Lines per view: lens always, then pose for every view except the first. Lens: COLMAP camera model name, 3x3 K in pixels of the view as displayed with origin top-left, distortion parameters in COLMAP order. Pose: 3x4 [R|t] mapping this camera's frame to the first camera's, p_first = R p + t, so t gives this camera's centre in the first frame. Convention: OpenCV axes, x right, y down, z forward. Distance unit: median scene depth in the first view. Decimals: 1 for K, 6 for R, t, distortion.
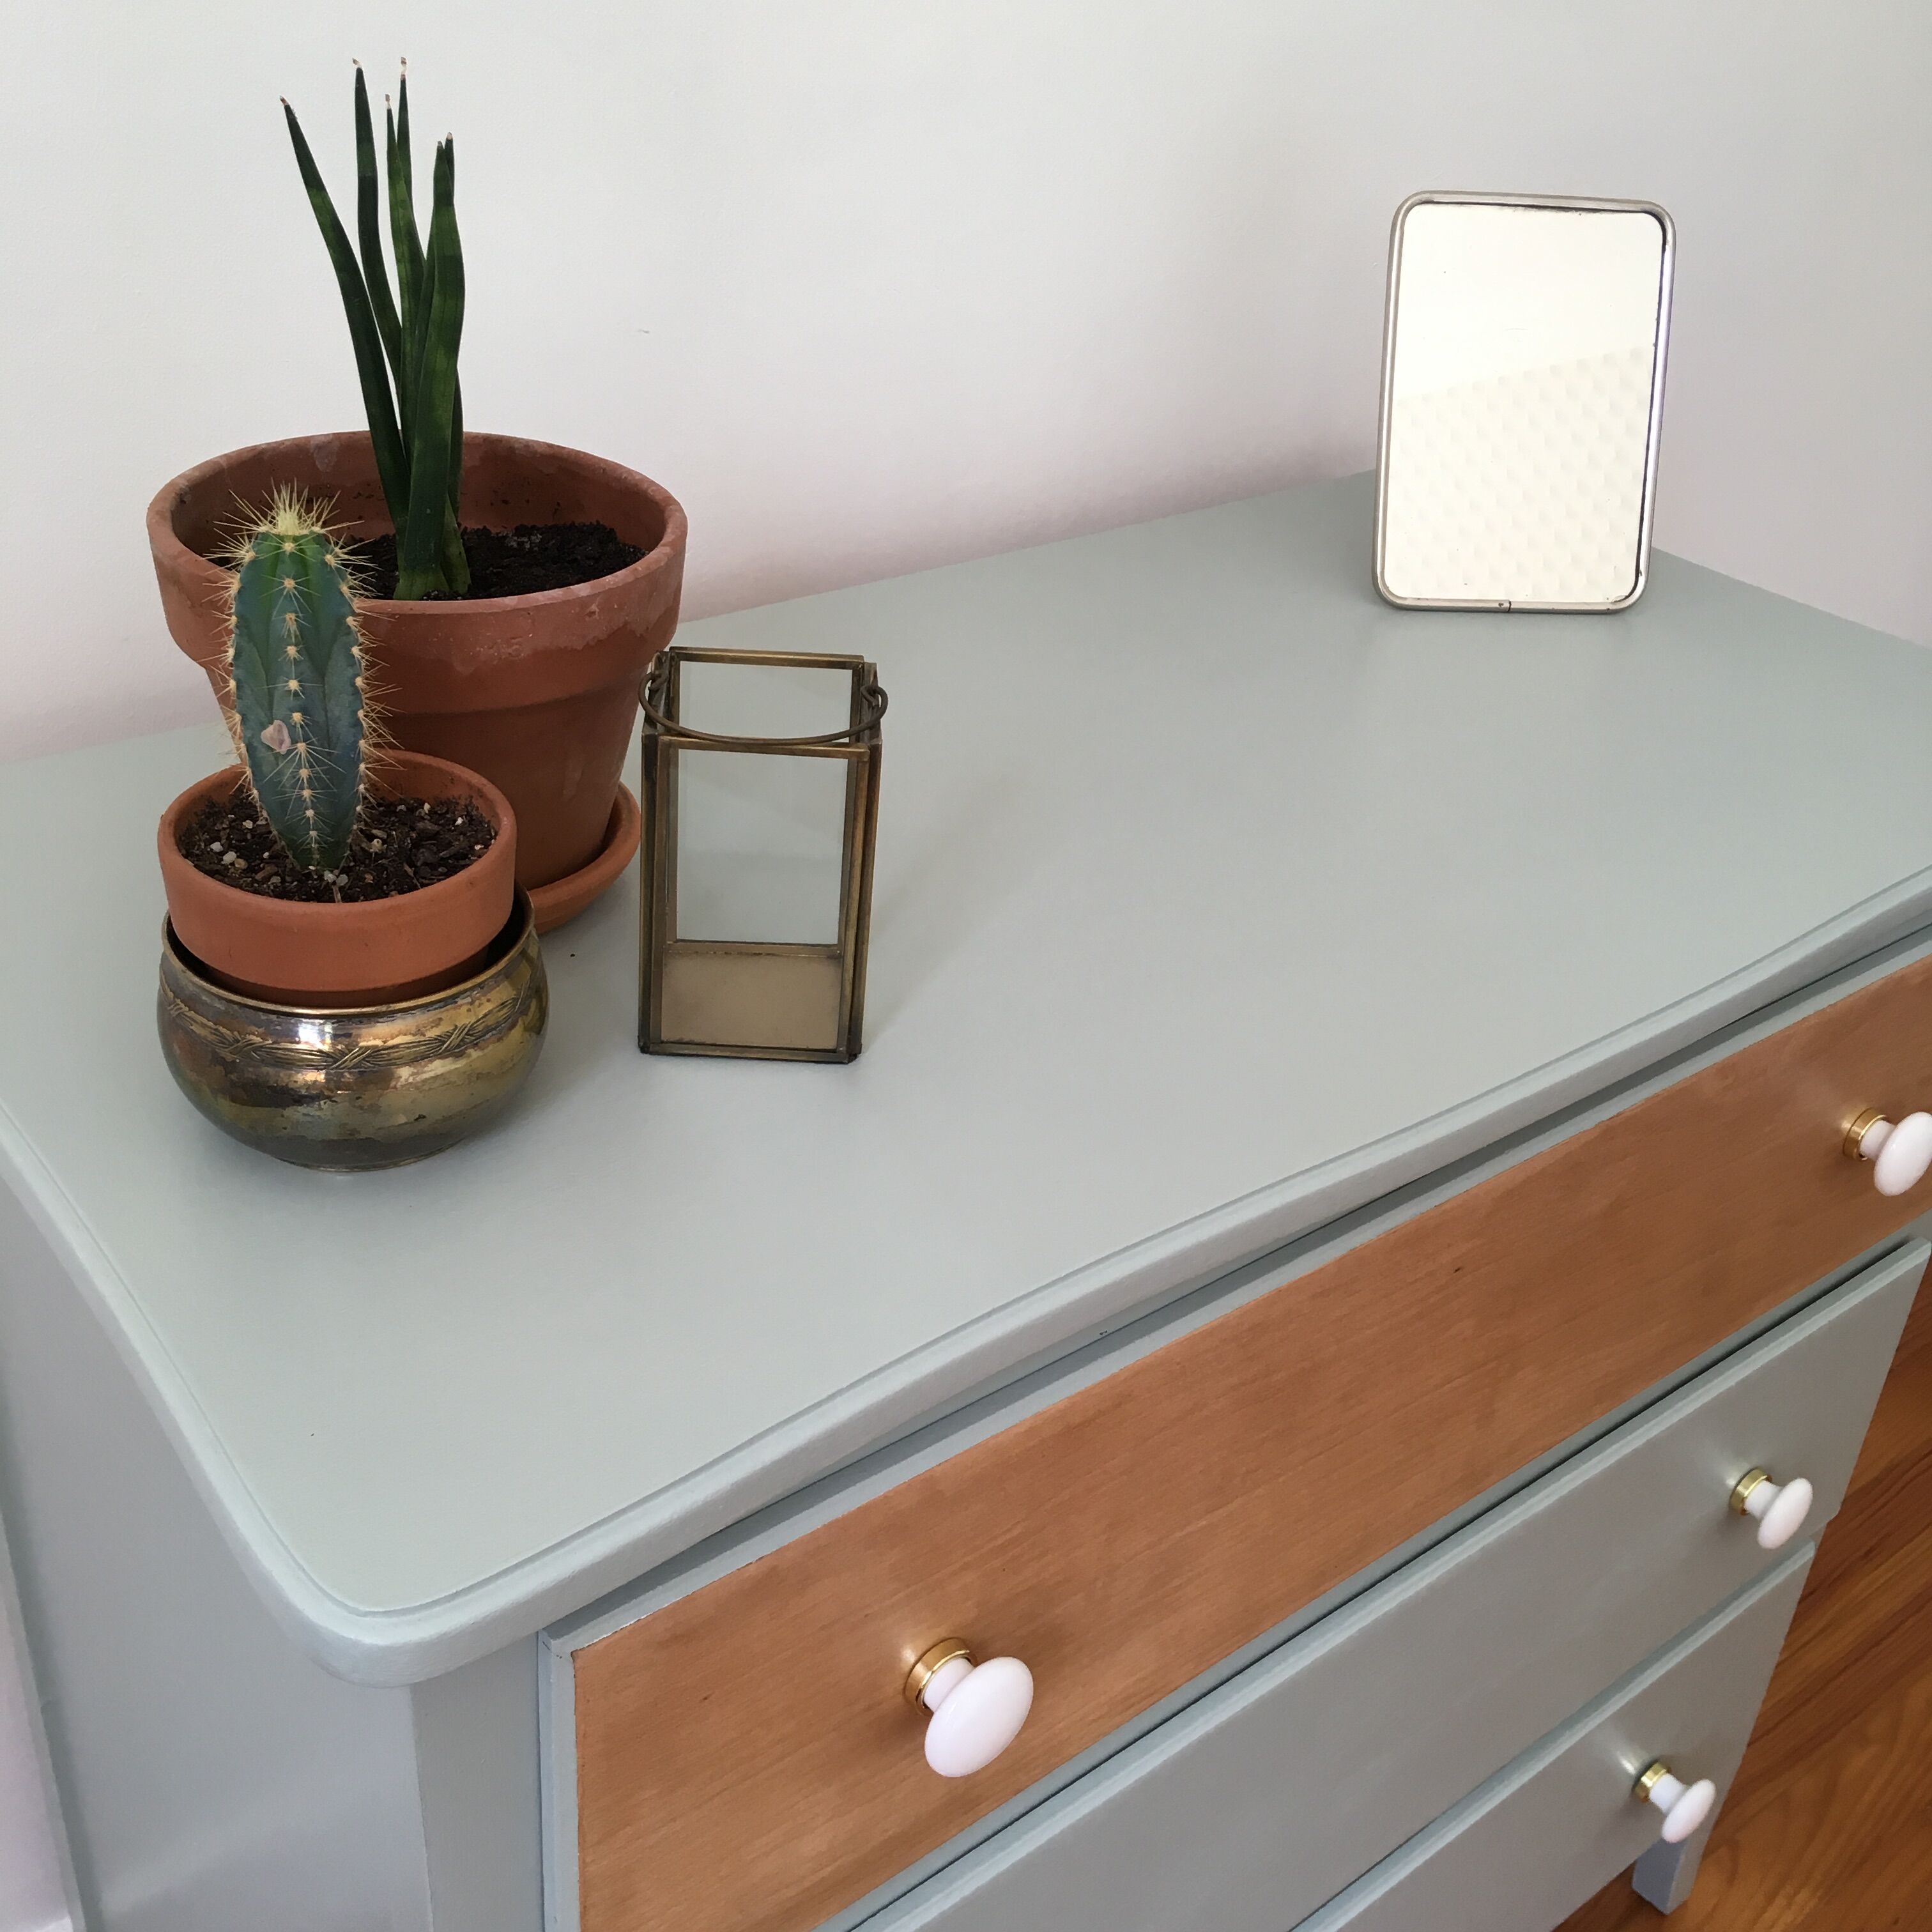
lens RADIAL K [[2181.3, 0, 967.2], [0, 2181.3, 953.4], [0, 0, 1]] dist [0.062609, 0.000000]
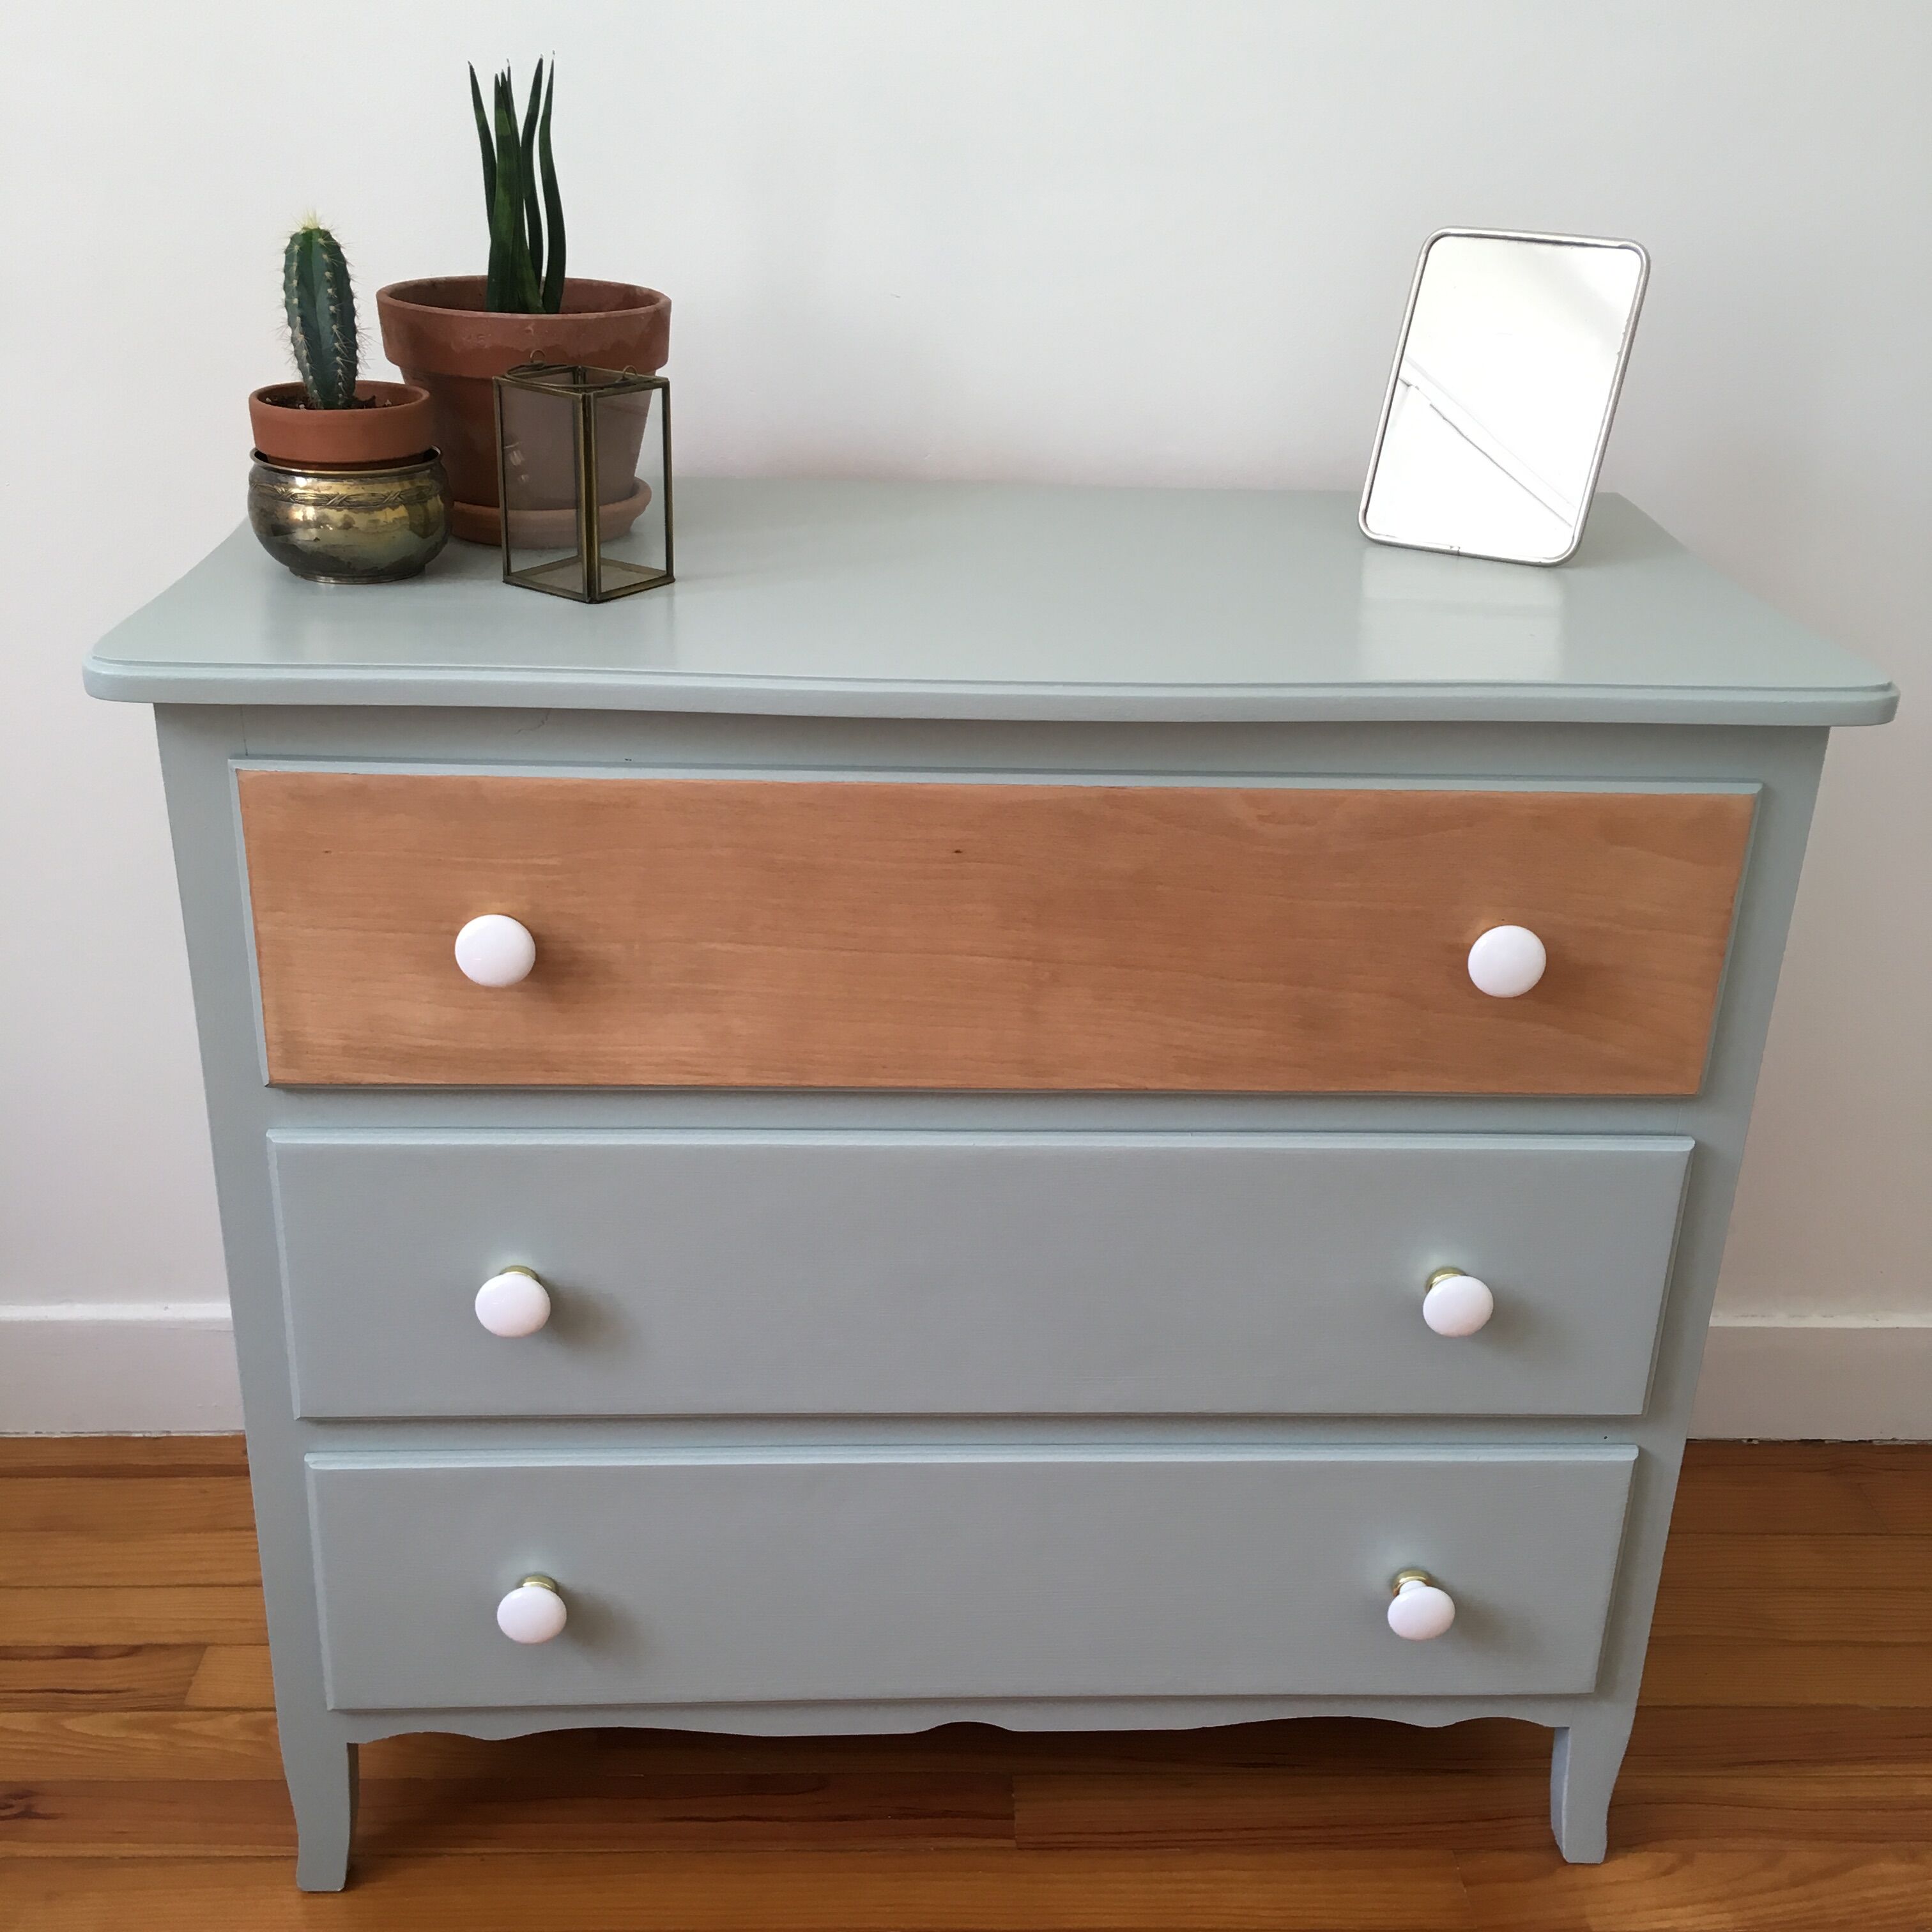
lens RADIAL K [[2181.3, 0, 970.0], [0, 2181.3, 967.4], [0, 0, 1]] dist [0.062609, 0.000000]
pose [[0.807375, 0.196656, -0.556302, 1.193354], [-0.275637, 0.959330, -0.060910, 0.345837], [0.521699, 0.202515, 0.828745, -0.198963]]
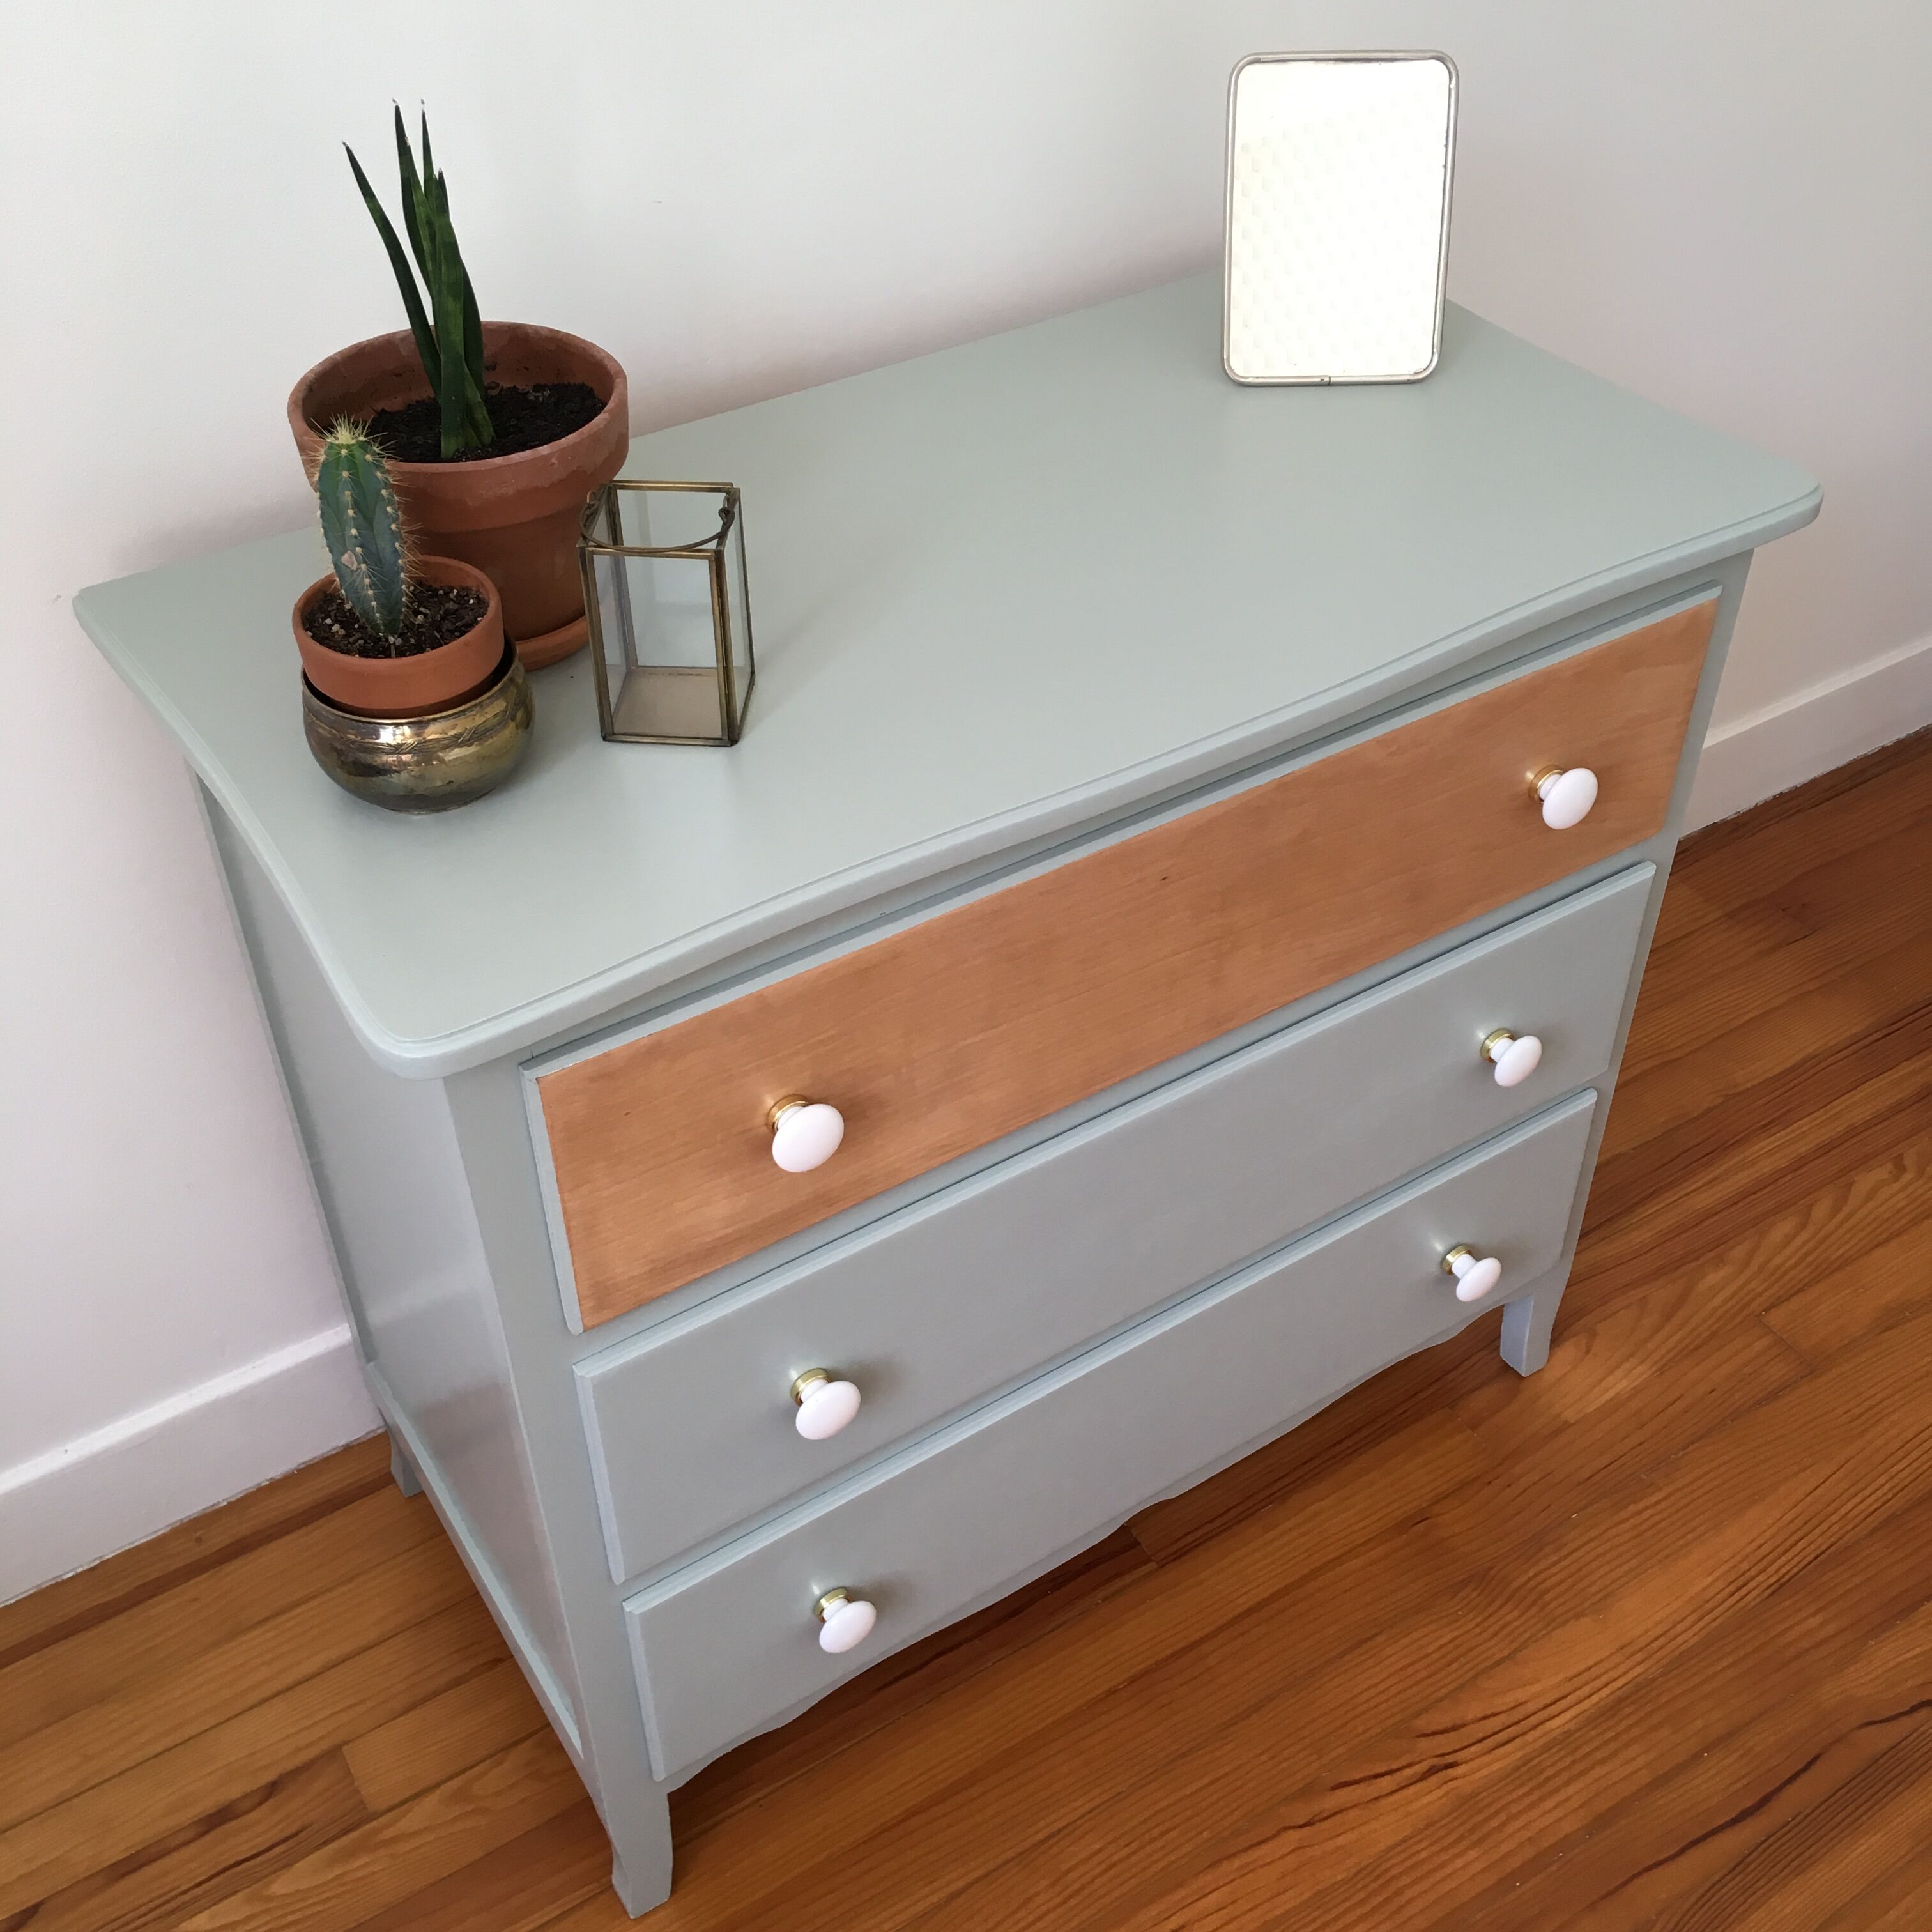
lens RADIAL K [[2181.3, 0, 977.0], [0, 2181.3, 961.6], [0, 0, 1]] dist [0.062609, 0.000000]
pose [[0.990911, 0.005418, -0.134412, 0.339747], [0.016353, 0.986927, 0.160334, -0.047342], [0.133524, -0.161075, 0.977868, -0.559484]]
